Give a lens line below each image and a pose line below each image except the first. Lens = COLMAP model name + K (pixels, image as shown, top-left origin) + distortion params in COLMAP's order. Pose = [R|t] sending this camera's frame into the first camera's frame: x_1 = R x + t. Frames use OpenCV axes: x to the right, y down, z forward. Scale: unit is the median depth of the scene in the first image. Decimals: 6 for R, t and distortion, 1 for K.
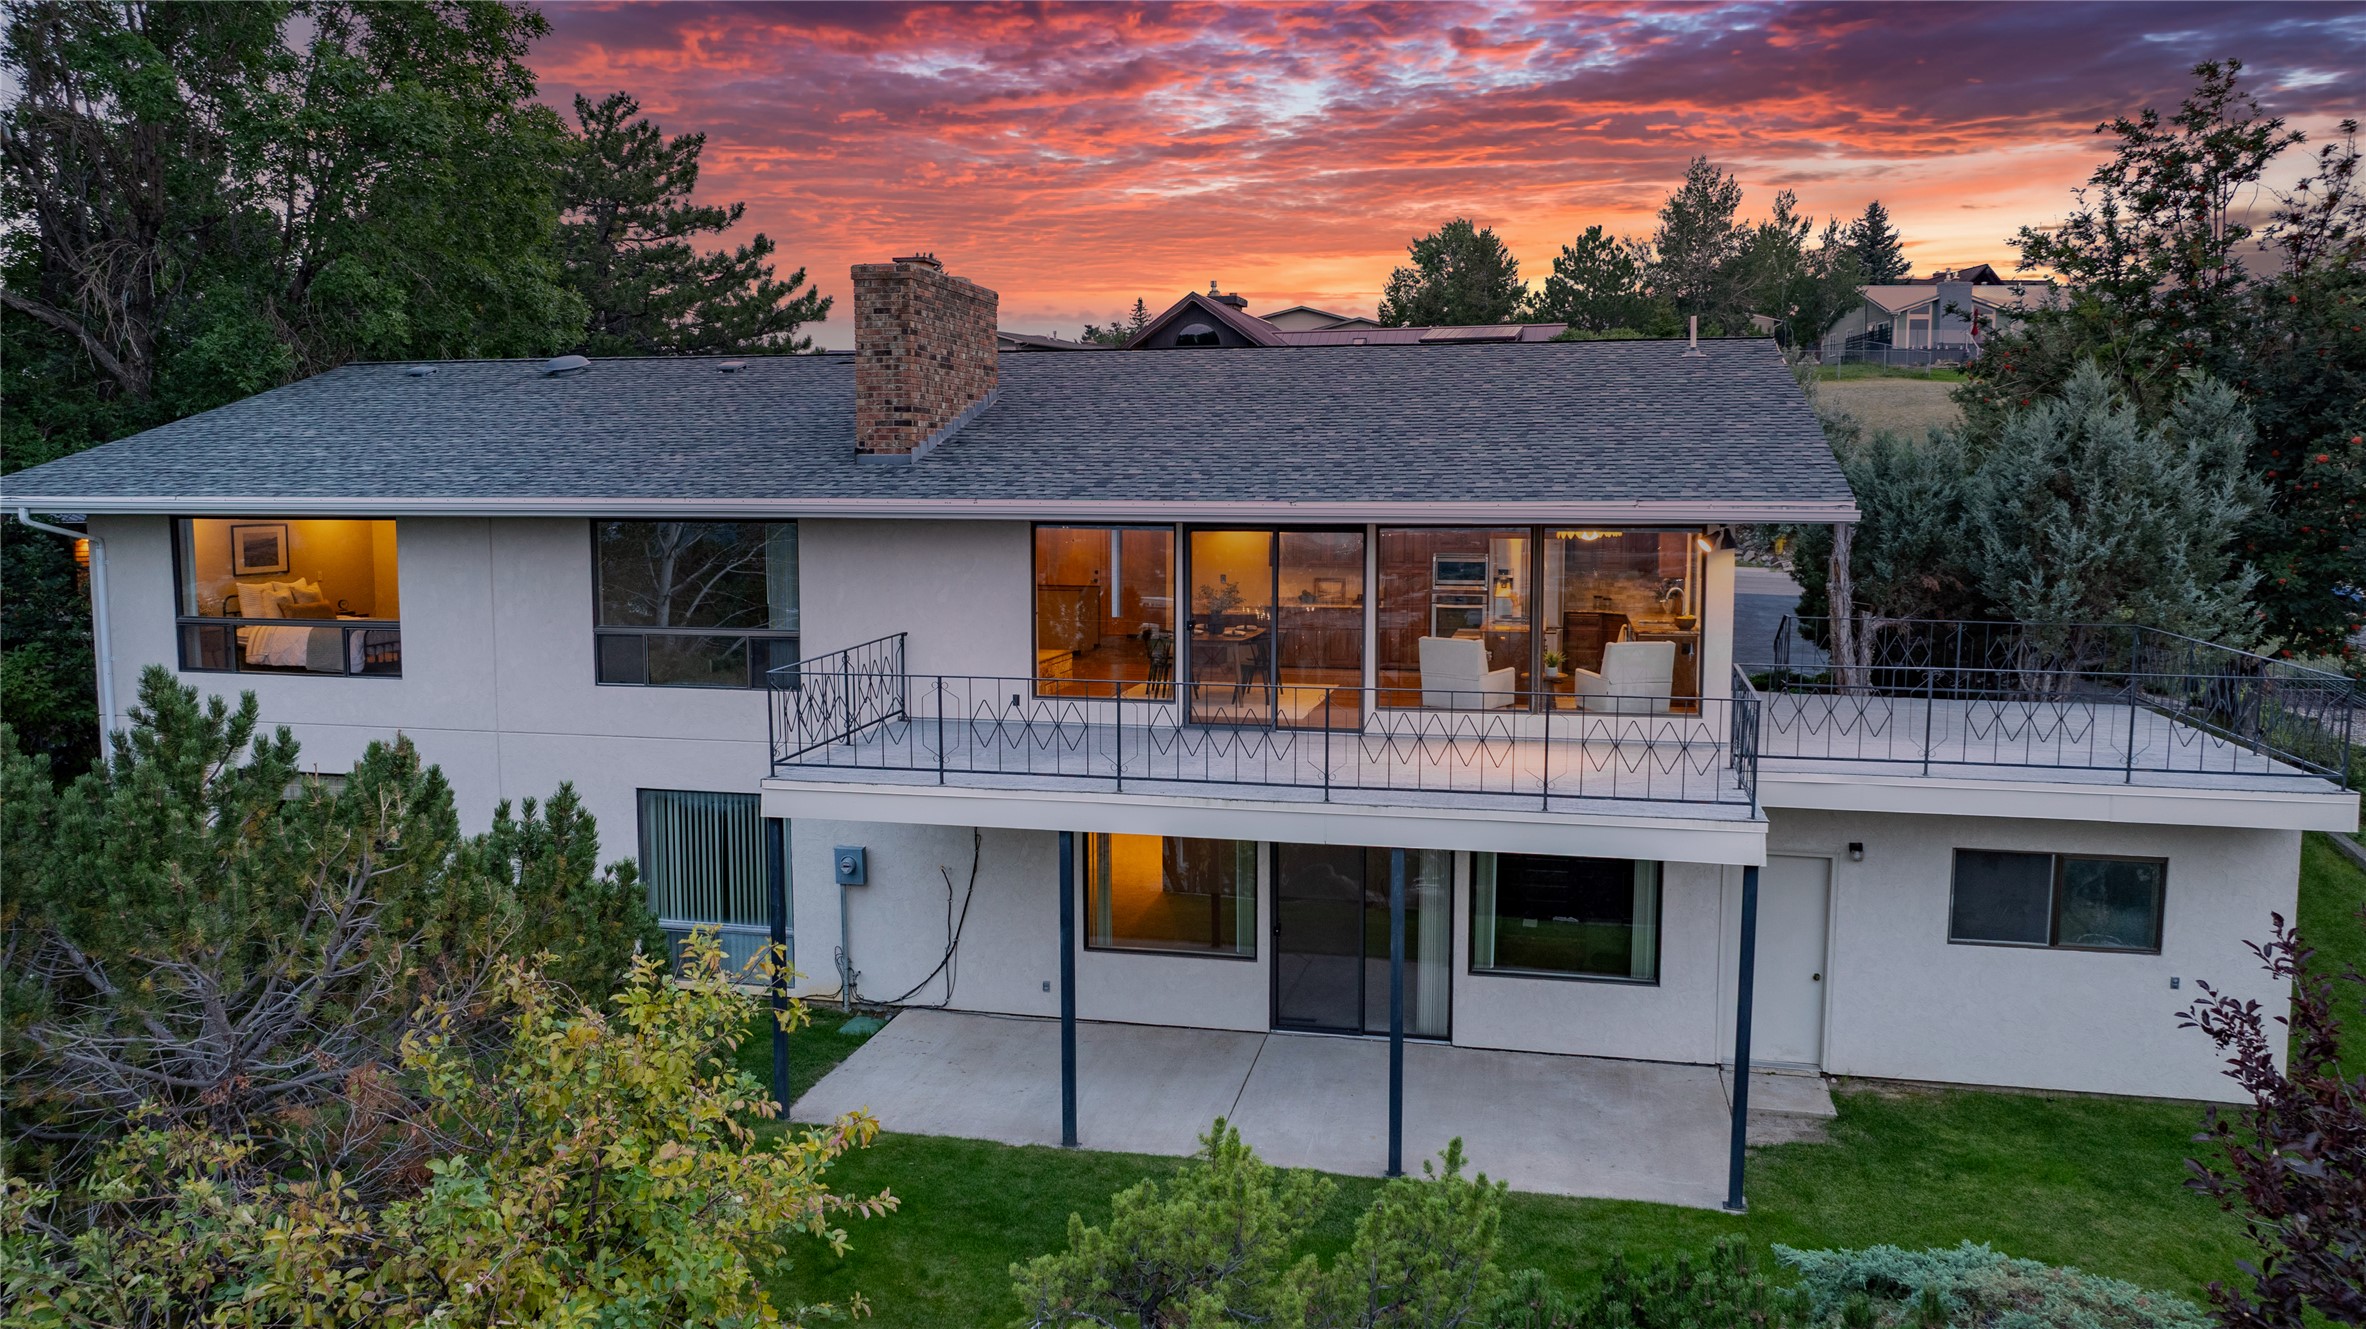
lens RADIAL K [[1665.0, 0, 1194.3], [0, 1665.0, 667.6], [0, 0, 1]] dist [-0.024209, 0.019890]
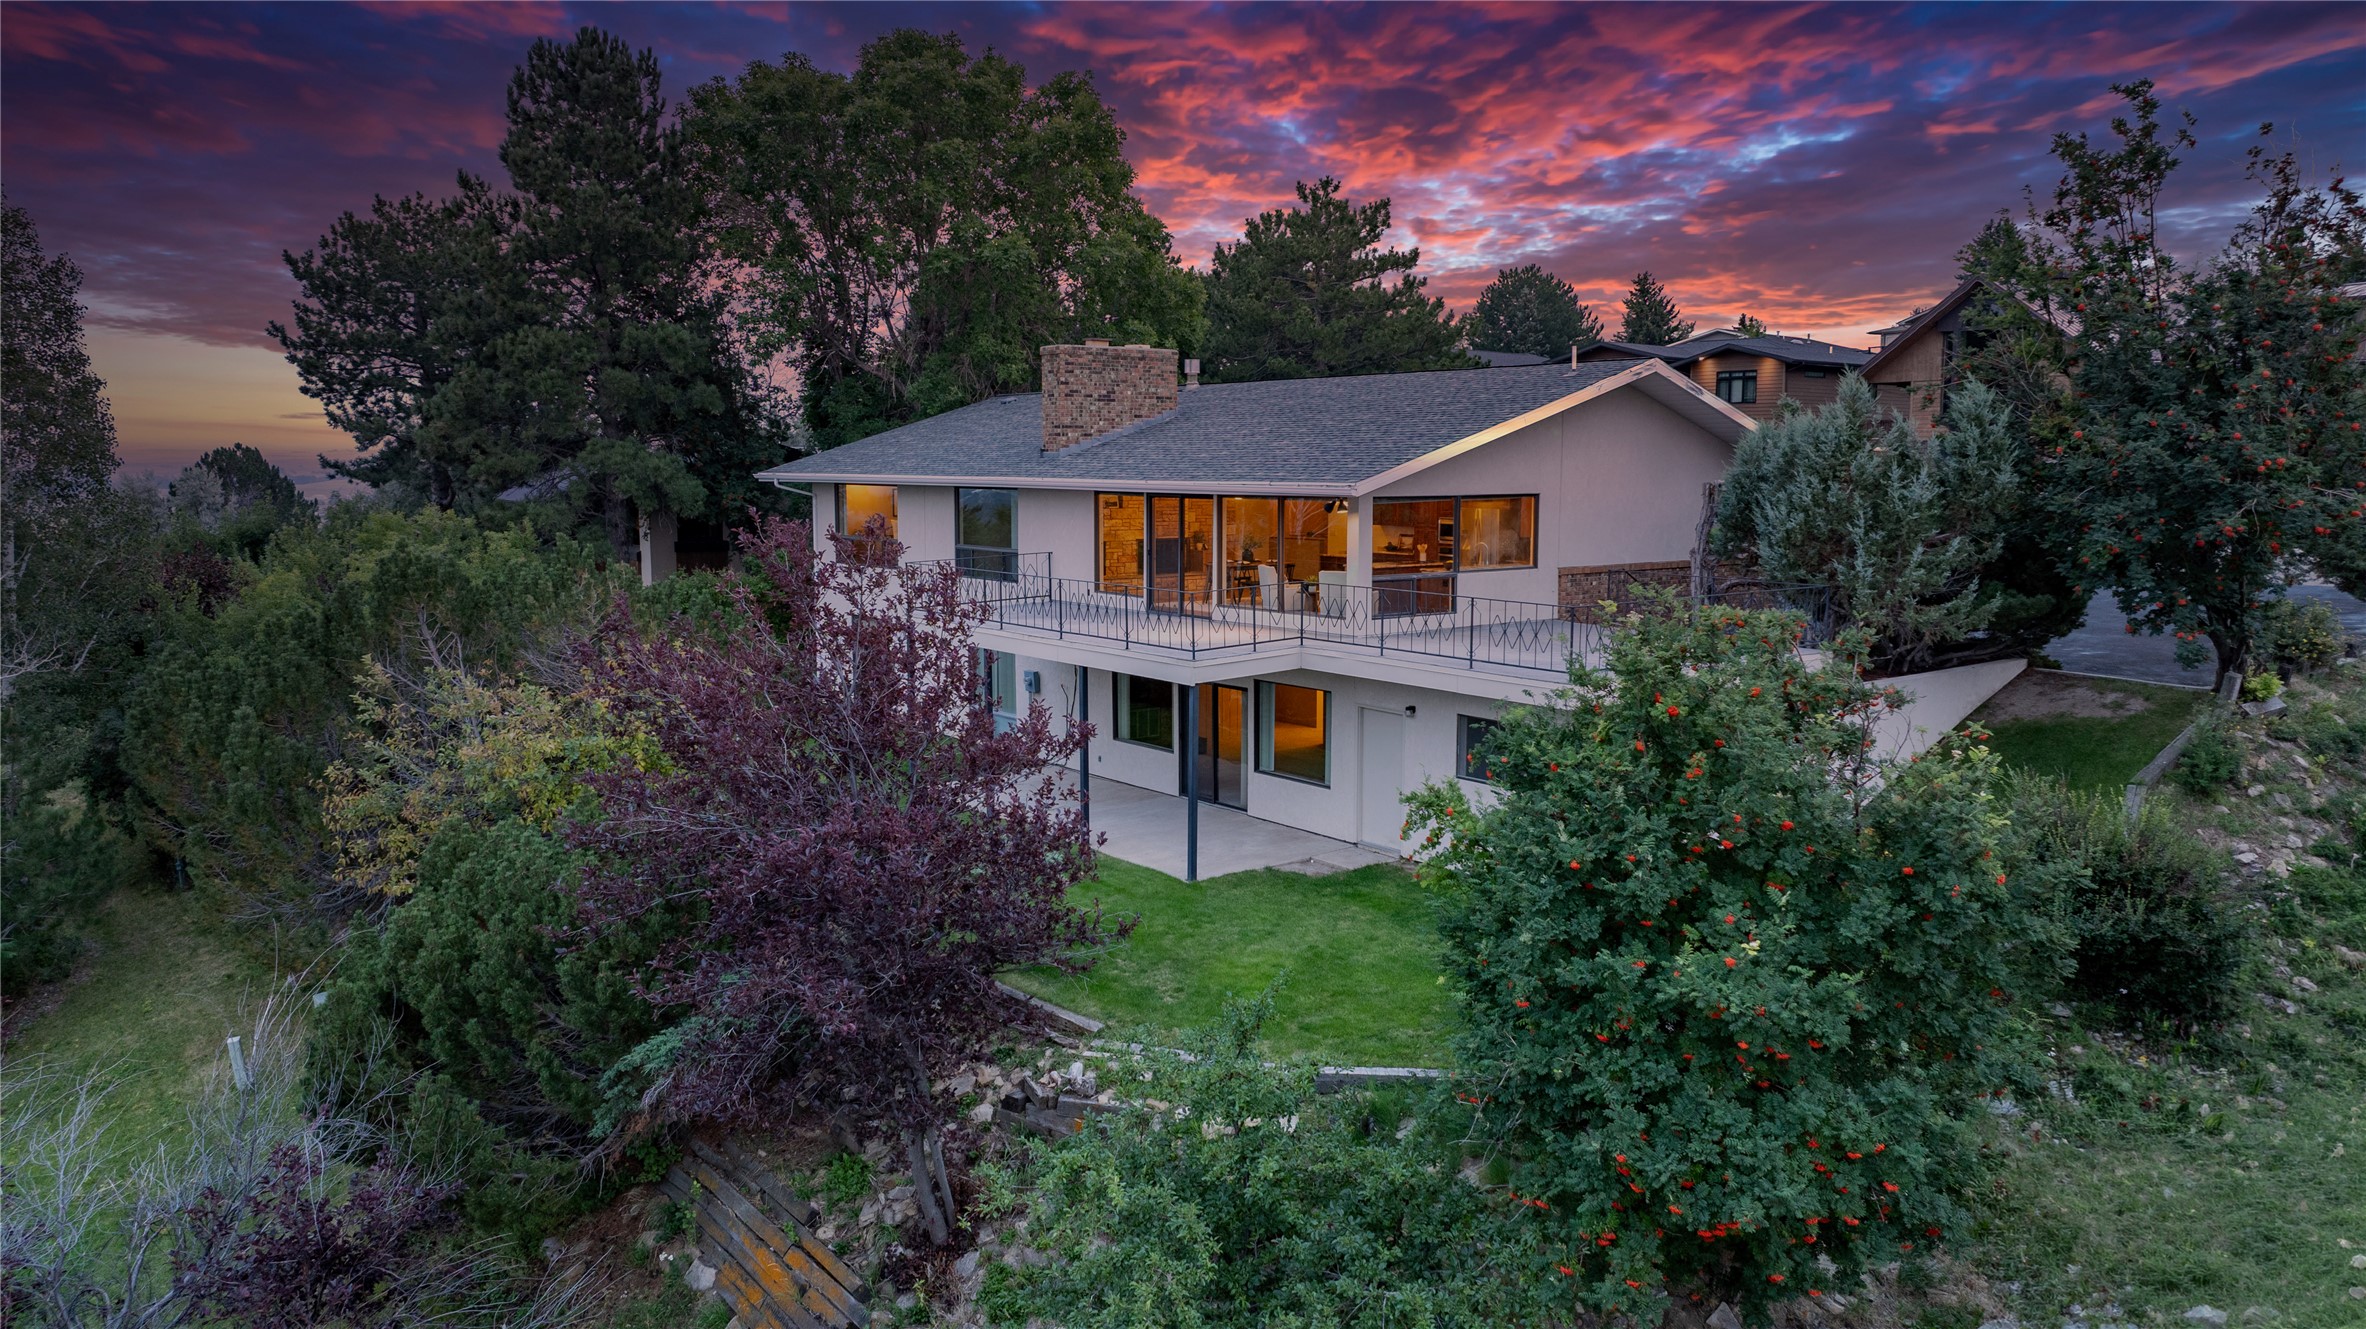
lens RADIAL K [[1665.0, 0, 1195.0], [0, 1665.0, 661.1], [0, 0, 1]] dist [-0.024209, 0.019890]
pose [[0.768504, 0.075996, -0.635316, 1.103087], [-0.067661, 0.997007, 0.037416, 0.018469], [0.636258, 0.014232, 0.771345, -0.284478]]
